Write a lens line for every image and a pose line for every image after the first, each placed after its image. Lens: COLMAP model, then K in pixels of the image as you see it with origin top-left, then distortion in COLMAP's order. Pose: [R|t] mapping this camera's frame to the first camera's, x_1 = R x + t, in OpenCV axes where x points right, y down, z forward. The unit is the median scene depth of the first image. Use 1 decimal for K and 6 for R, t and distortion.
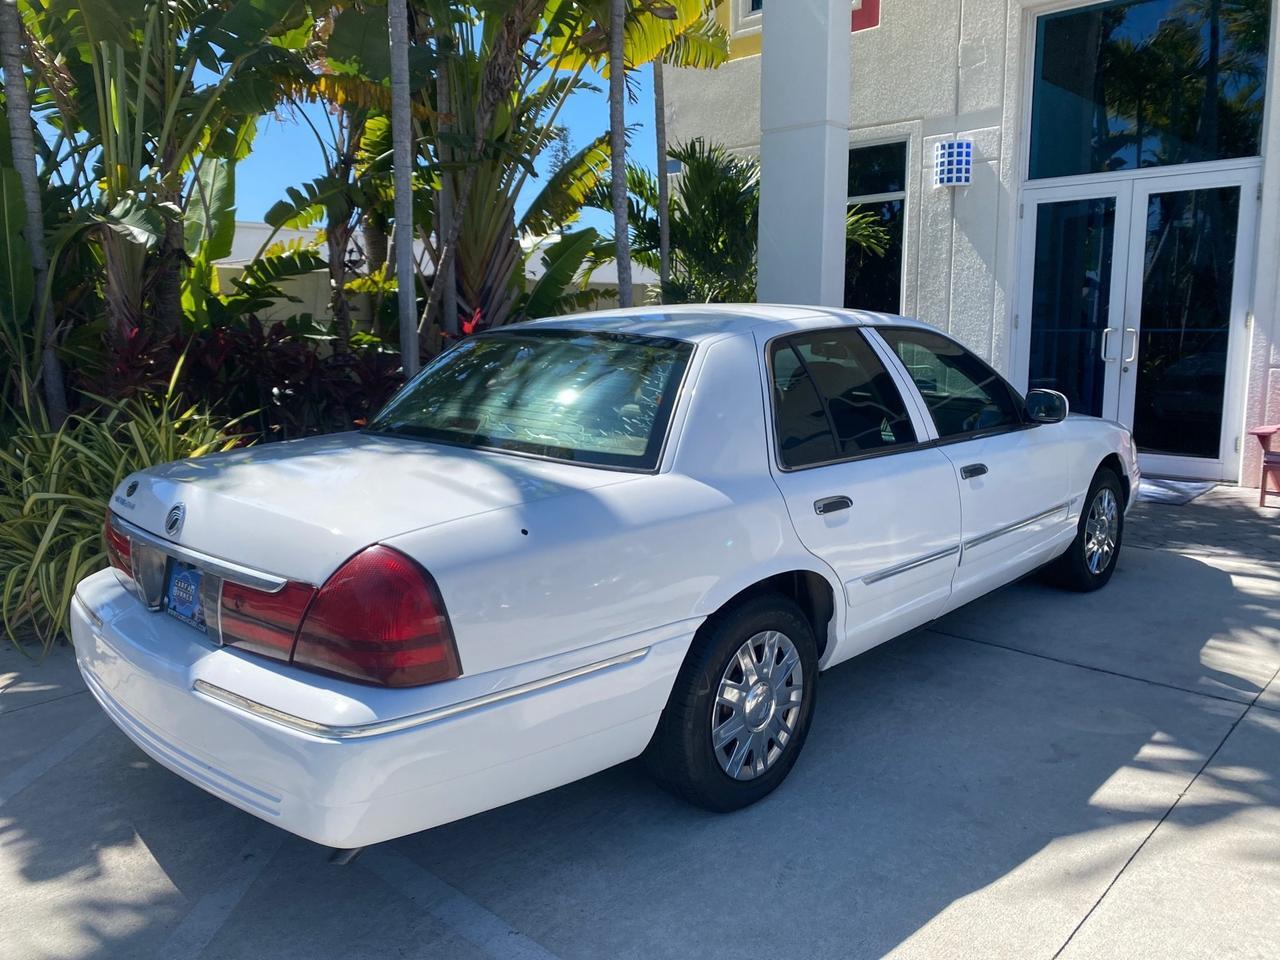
lens RADIAL K [[980.1, 0, 641.9], [0, 980.1, 465.6], [0, 0, 1]] dist [0.001622, 0.001341]
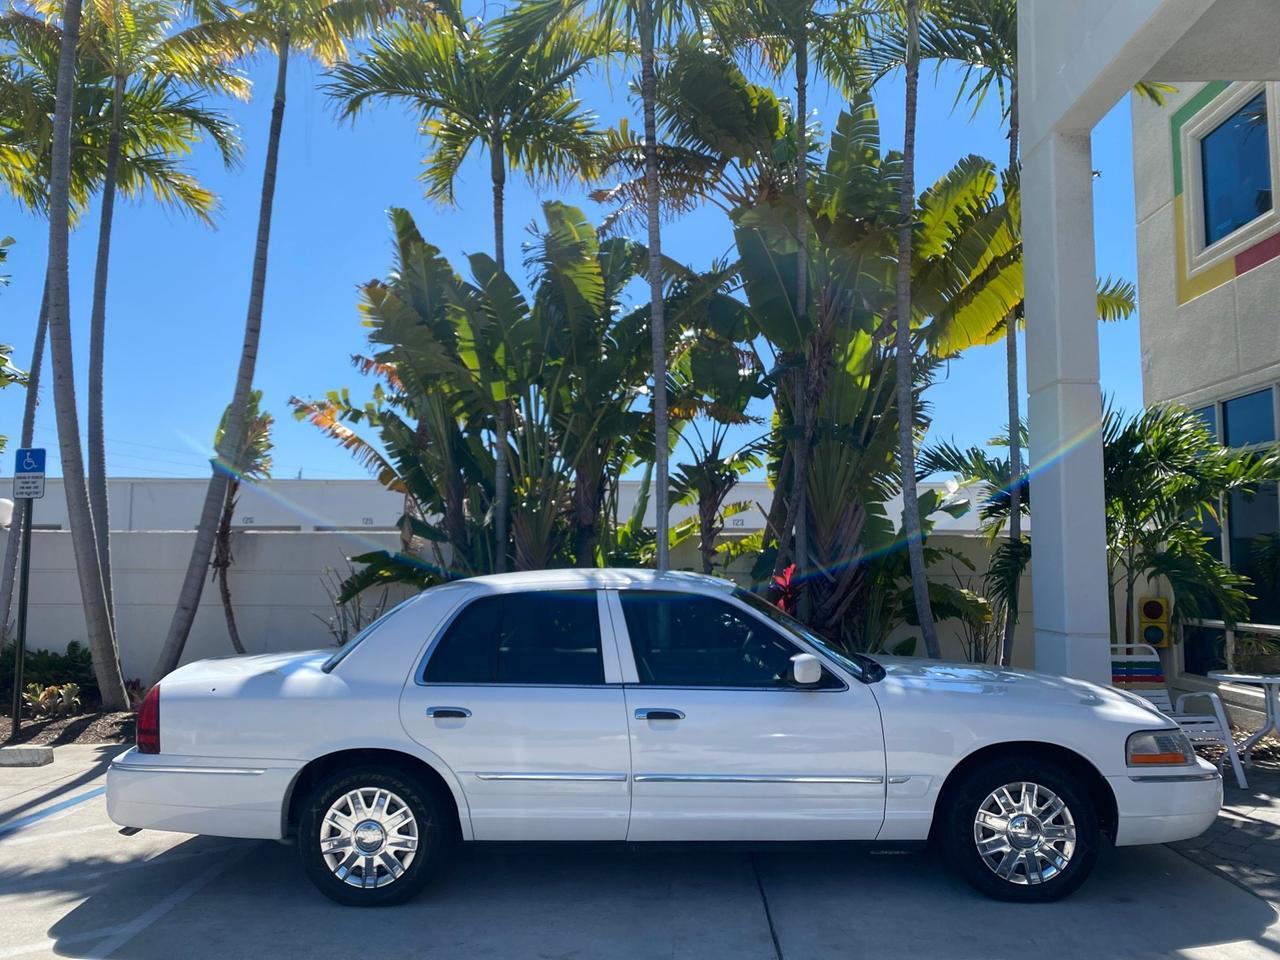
lens RADIAL K [[963.0, 0, 638.1], [0, 963.0, 477.1], [0, 0, 1]] dist [0.004199, -0.001620]
pose [[0.658664, -0.064744, -0.749646, 0.571903], [-0.109792, 0.977358, -0.180878, -0.029013], [0.744384, 0.201443, 0.636642, 0.090523]]
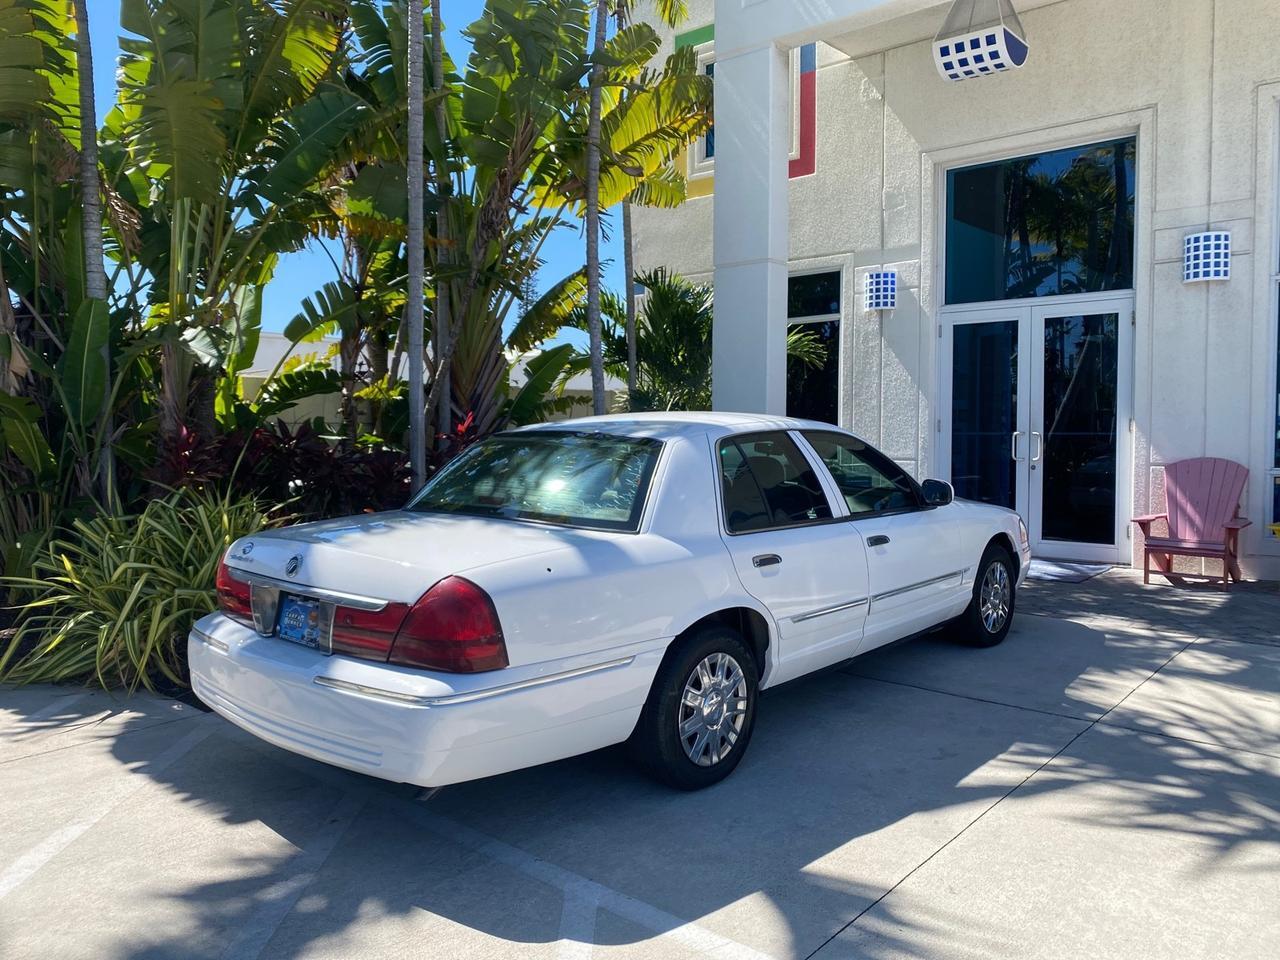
lens RADIAL K [[966.8, 0, 625.6], [0, 966.8, 458.9], [0, 0, 1]] dist [0.004841, -0.003996]
pose [[0.999725, 0.001921, 0.023363, -0.011890], [0.000649, 0.993986, -0.109503, 0.017628], [-0.023433, 0.109488, 0.993712, -0.128037]]
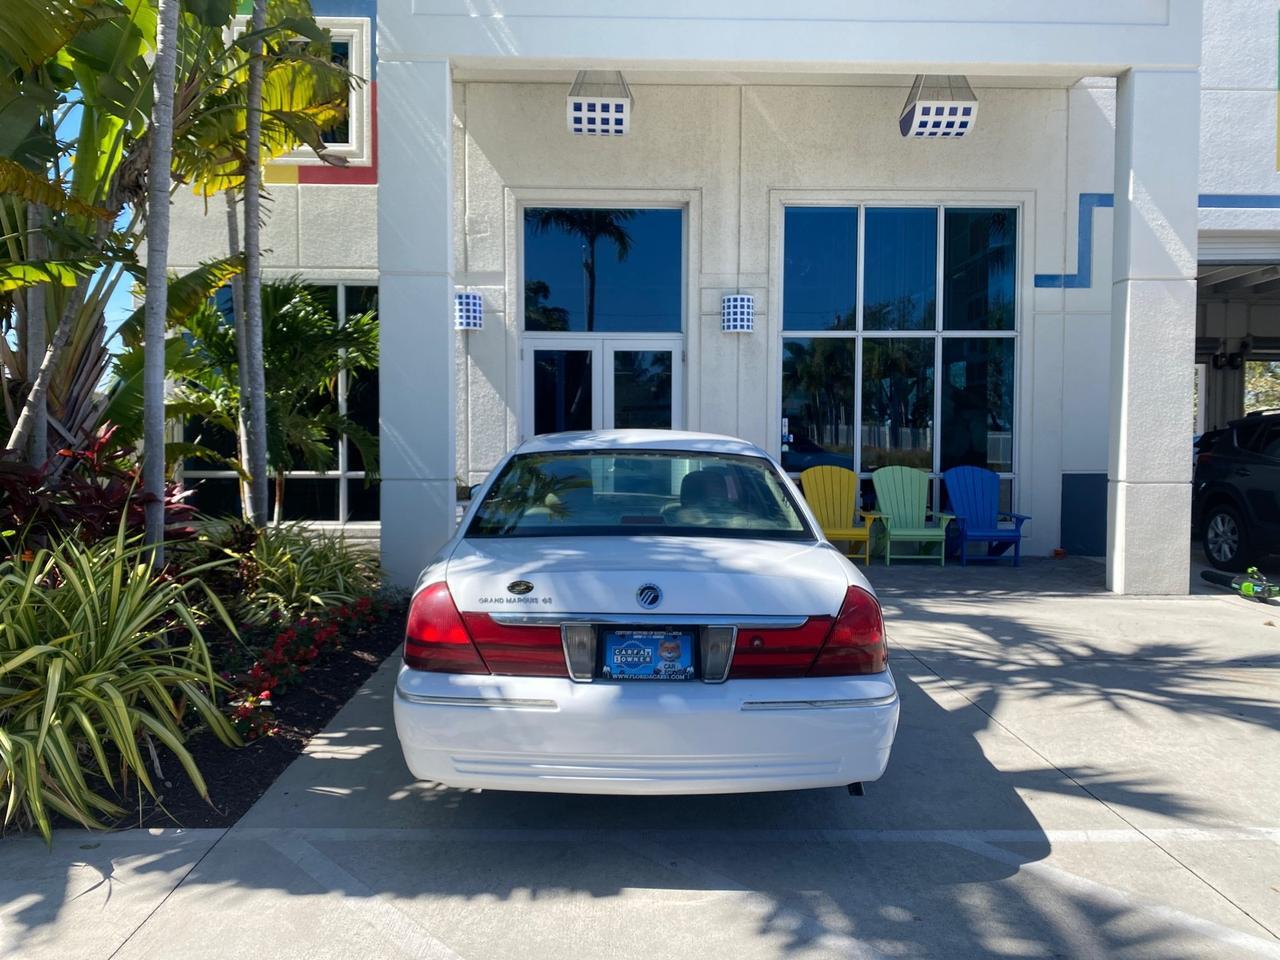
lens RADIAL K [[963.0, 0, 638.1], [0, 963.0, 477.1], [0, 0, 1]] dist [0.004199, -0.001620]
pose [[0.719720, -0.017499, 0.694044, -0.436340], [0.089365, 0.993701, -0.067617, -0.005569], [-0.688489, 0.110689, 0.716750, 0.028729]]
